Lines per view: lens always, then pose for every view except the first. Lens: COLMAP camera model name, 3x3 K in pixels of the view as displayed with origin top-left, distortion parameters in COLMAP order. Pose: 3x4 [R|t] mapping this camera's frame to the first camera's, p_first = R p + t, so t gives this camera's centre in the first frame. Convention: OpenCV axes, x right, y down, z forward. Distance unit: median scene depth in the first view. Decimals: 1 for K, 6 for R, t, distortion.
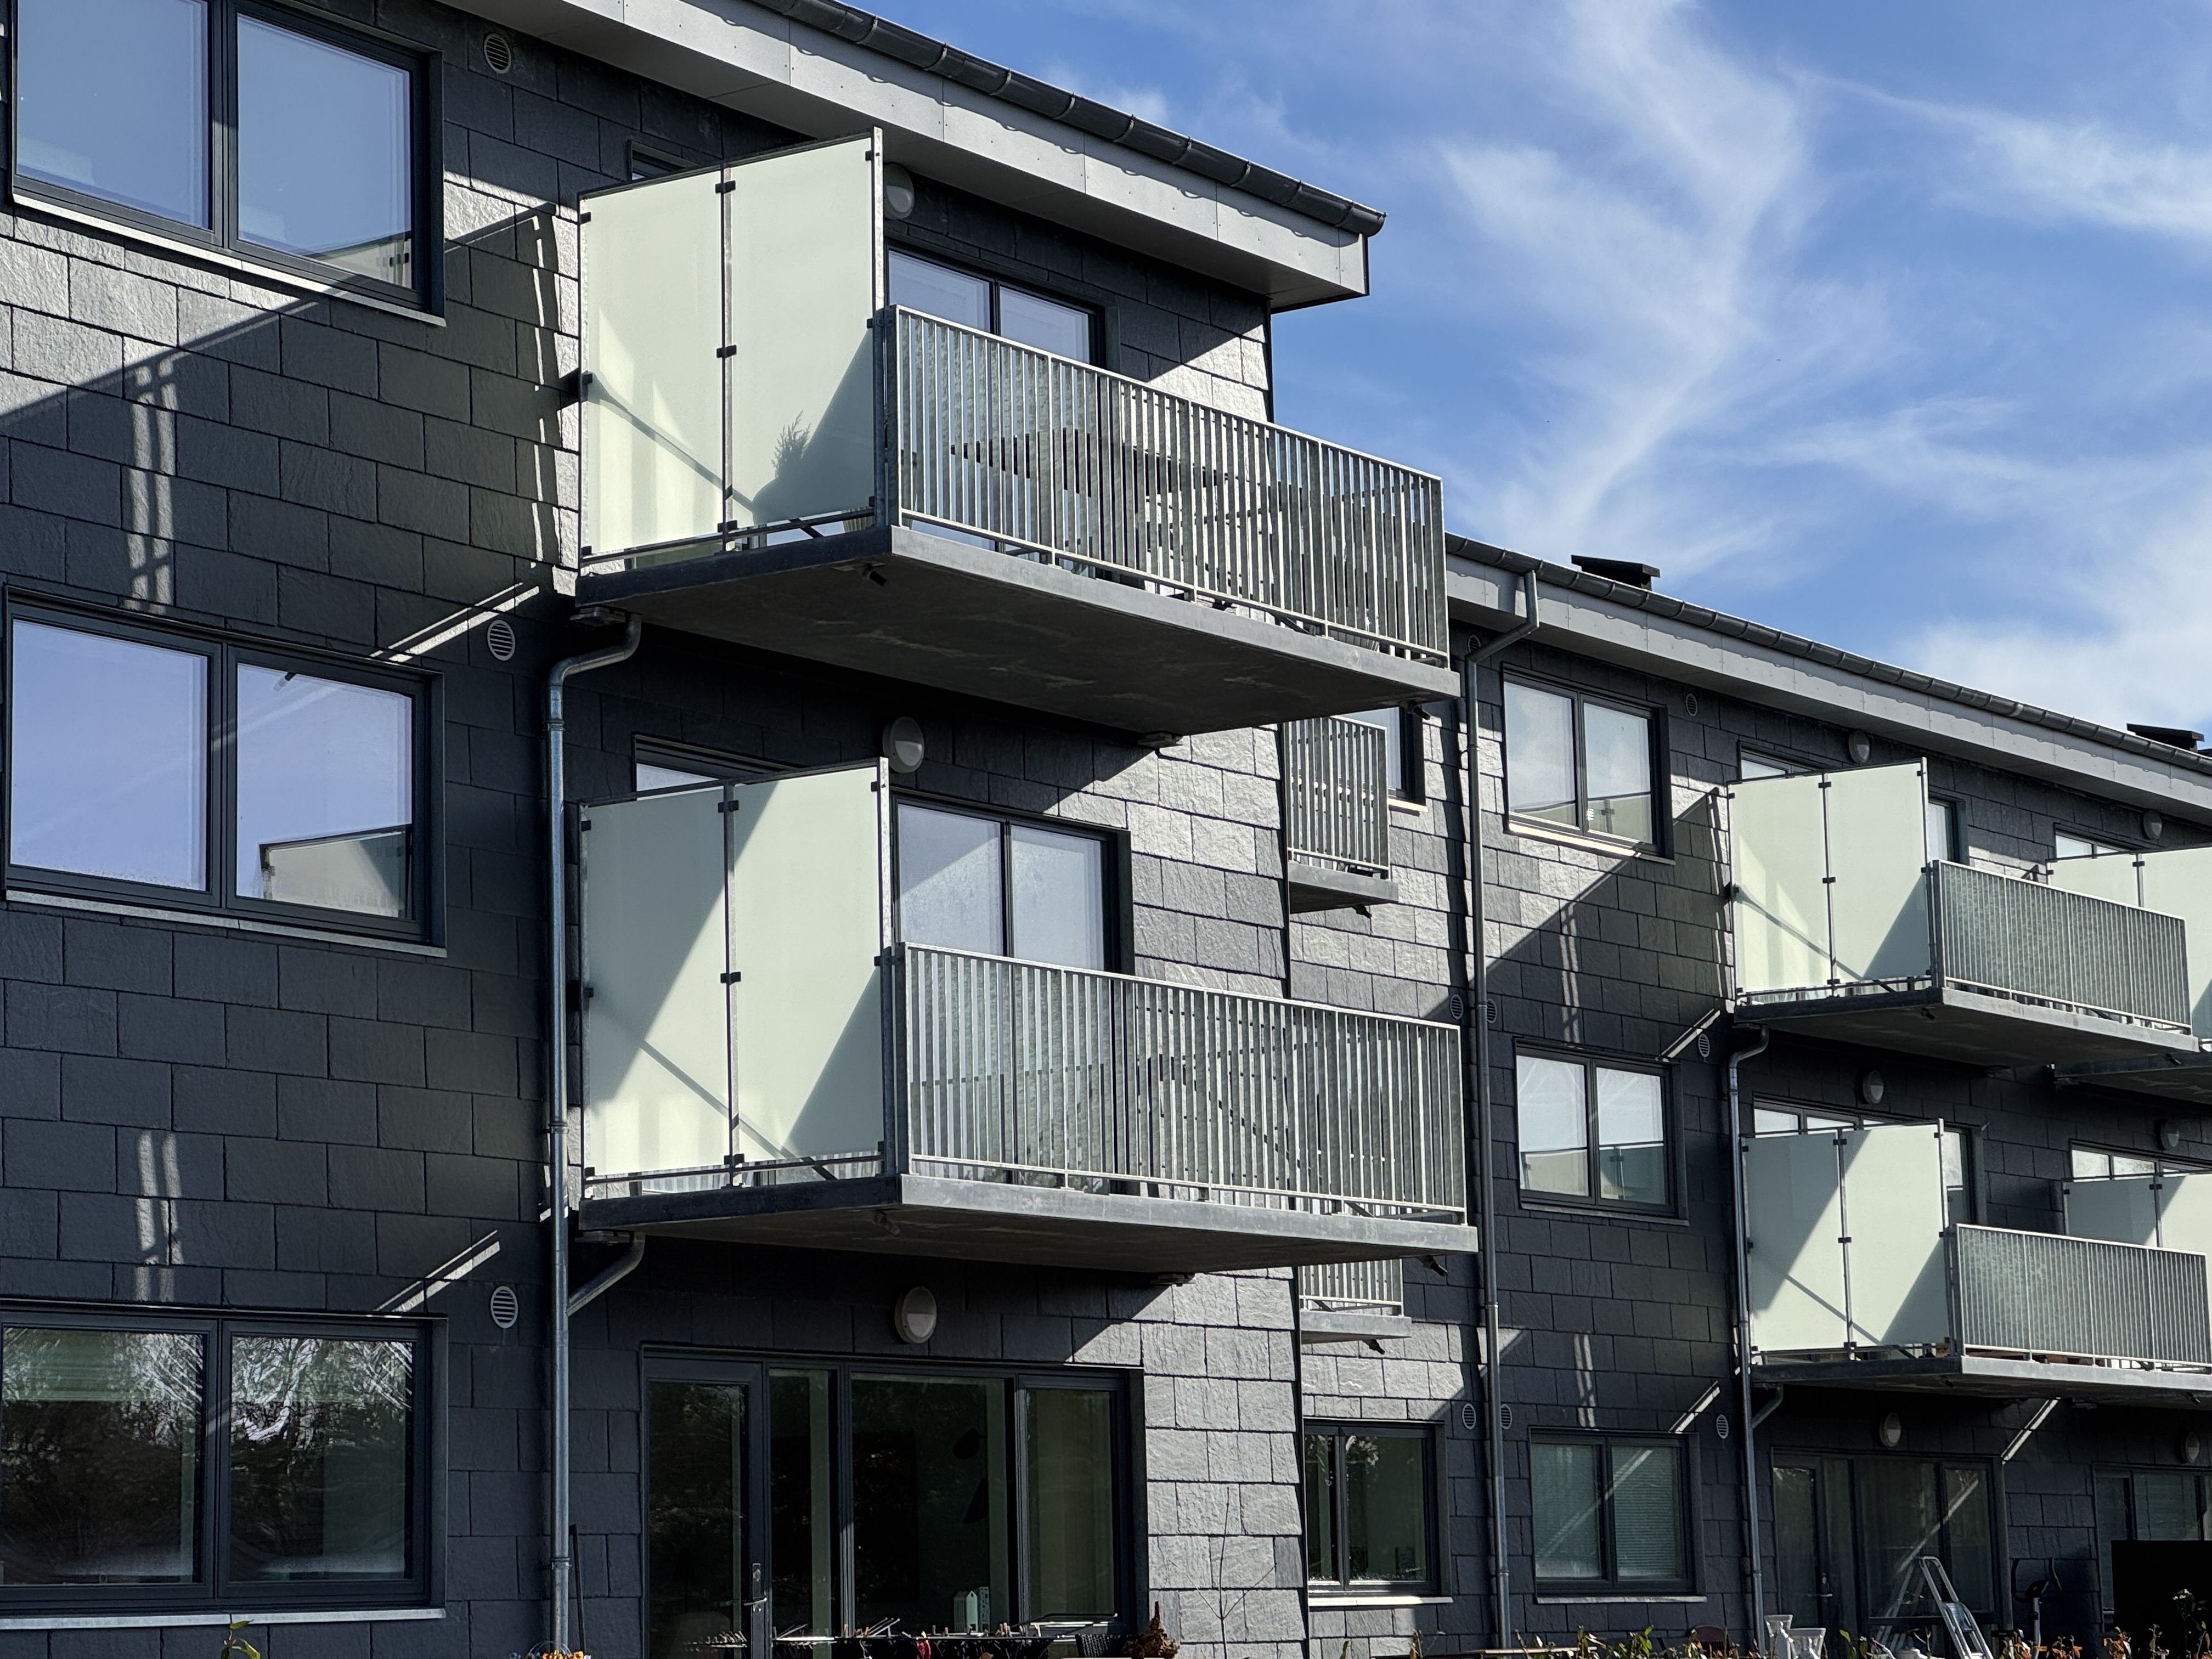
lens RADIAL K [[5216.3, 0, 1029.8], [0, 5216.3, 758.8], [0, 0, 1]] dist [0.203397, 0.000000]
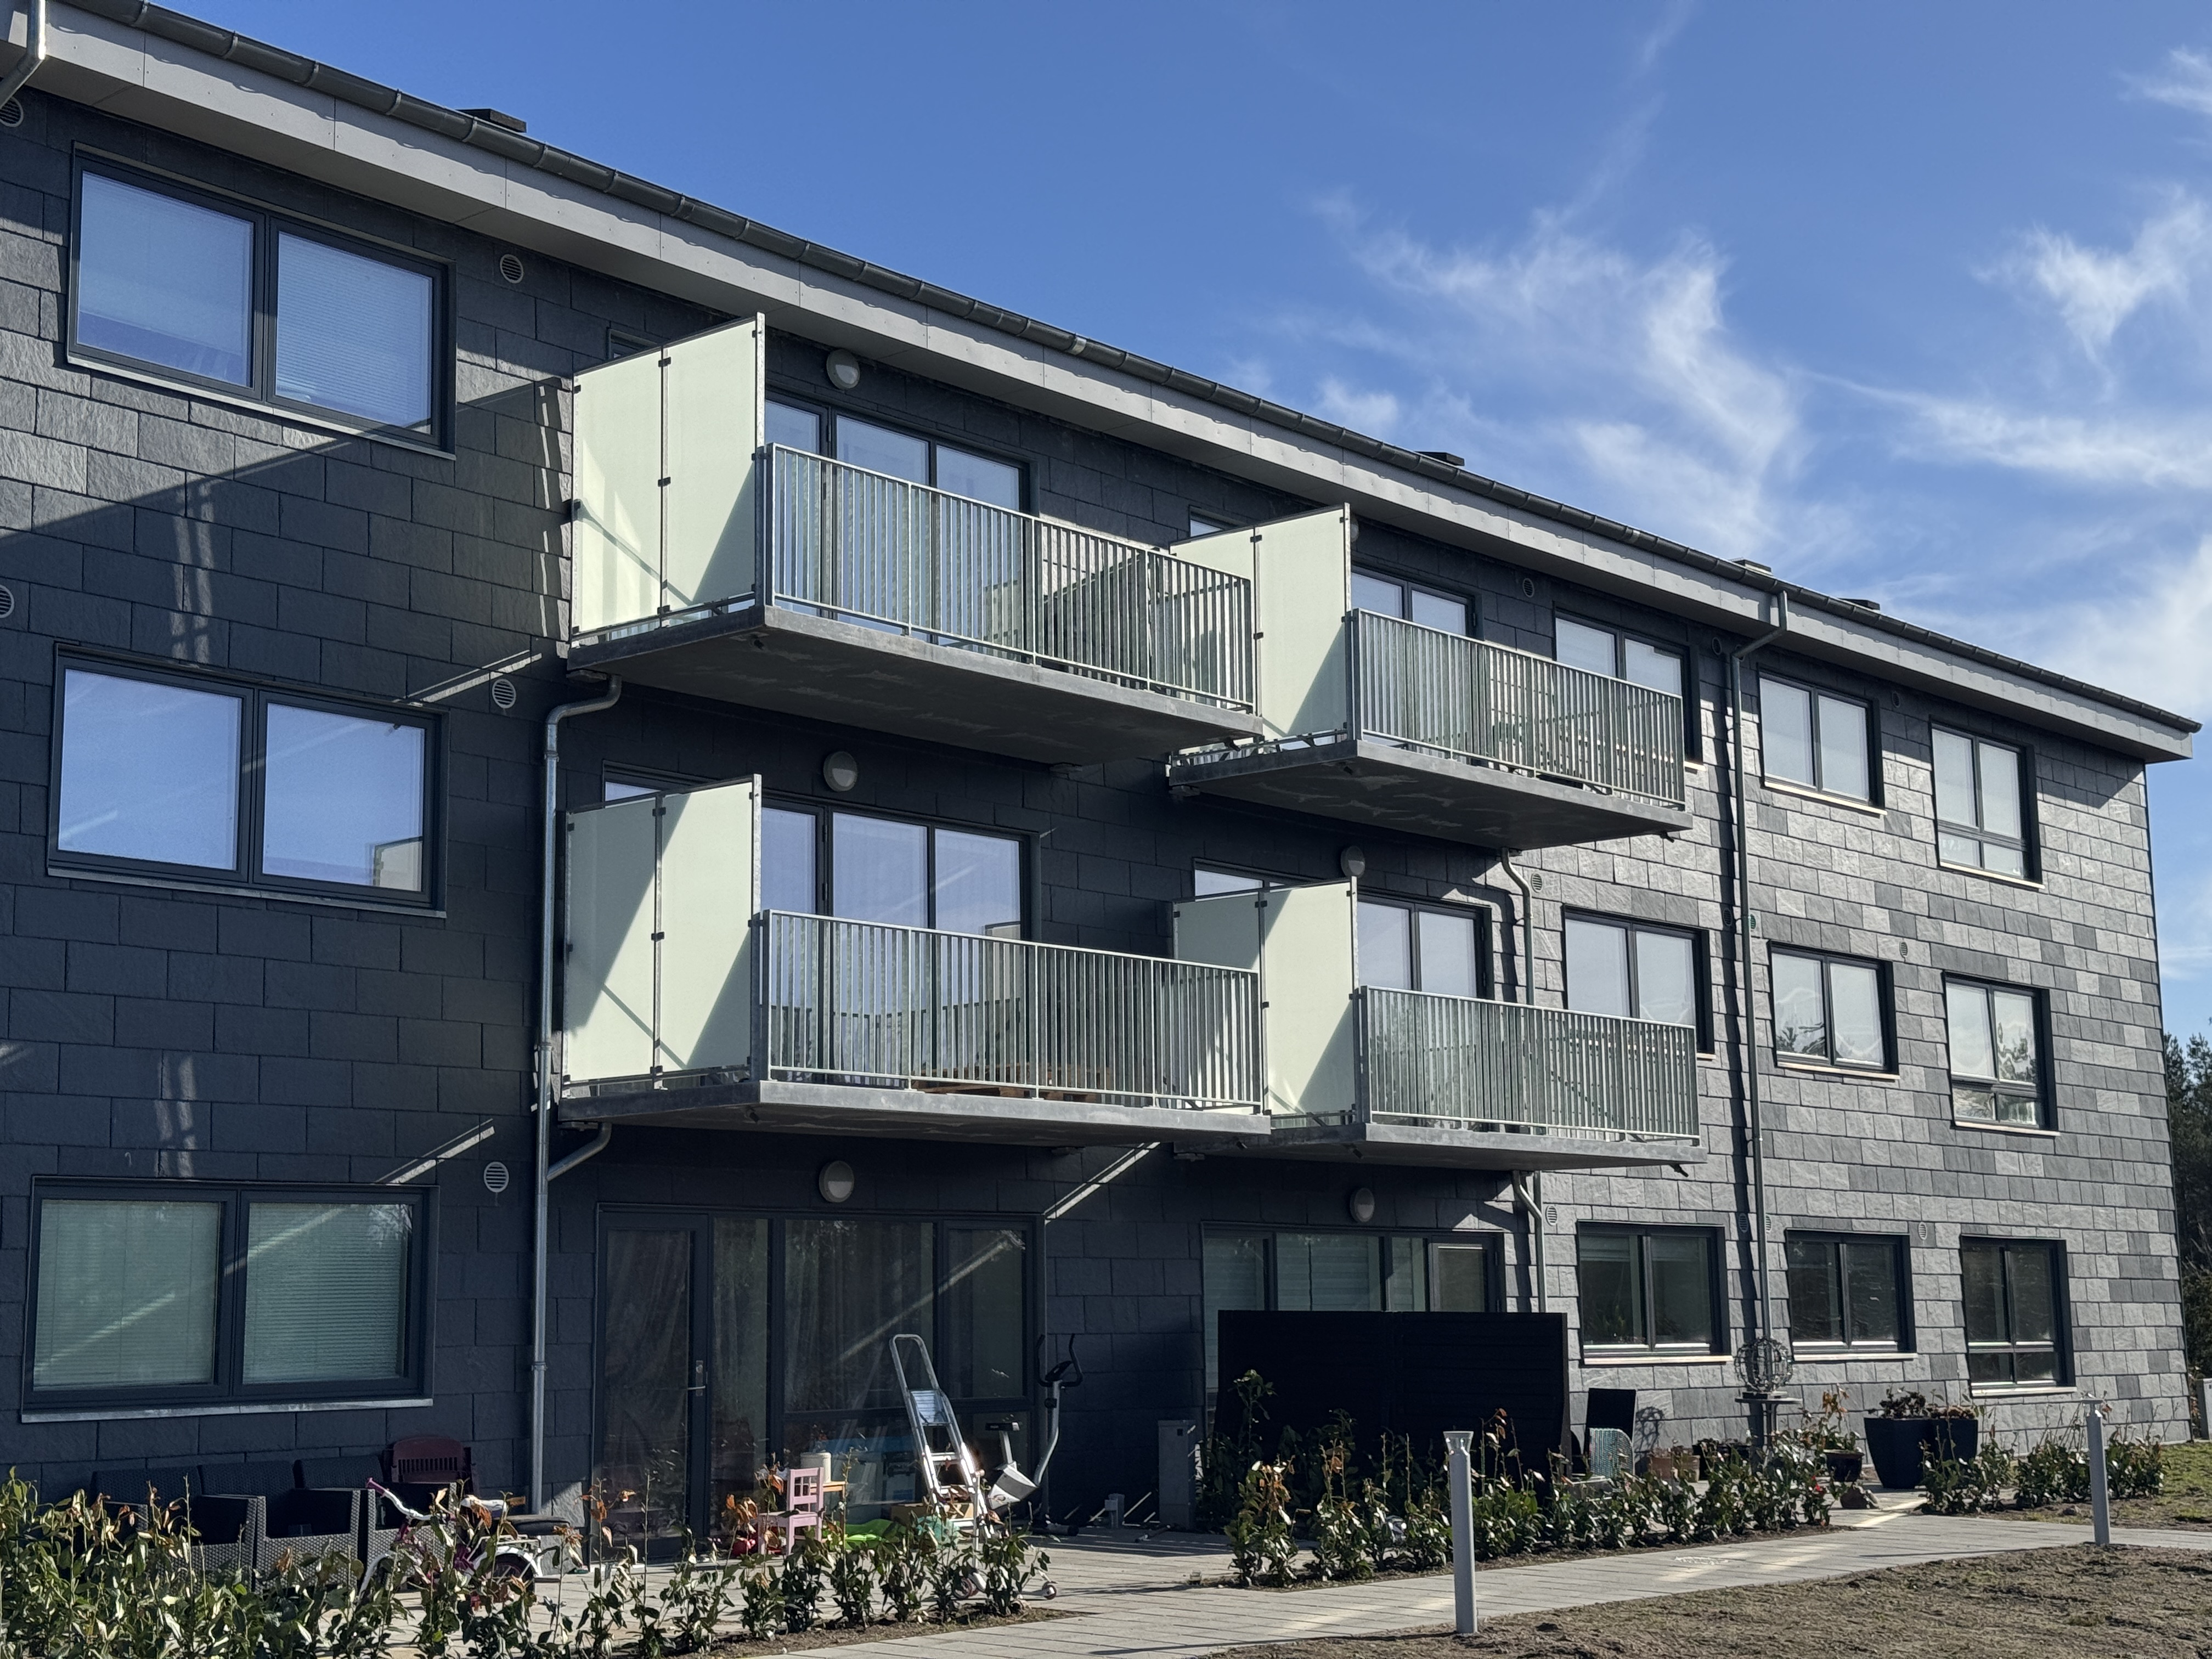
lens RADIAL K [[3039.6, 0, 1111.8], [0, 3039.6, 816.9], [0, 0, 1]] dist [0.178150, 0.000000]
pose [[0.995312, -0.006256, -0.096519, 0.137428], [0.006473, 0.999977, 0.001940, 0.009746], [0.096504, -0.002555, 0.995329, 0.212084]]
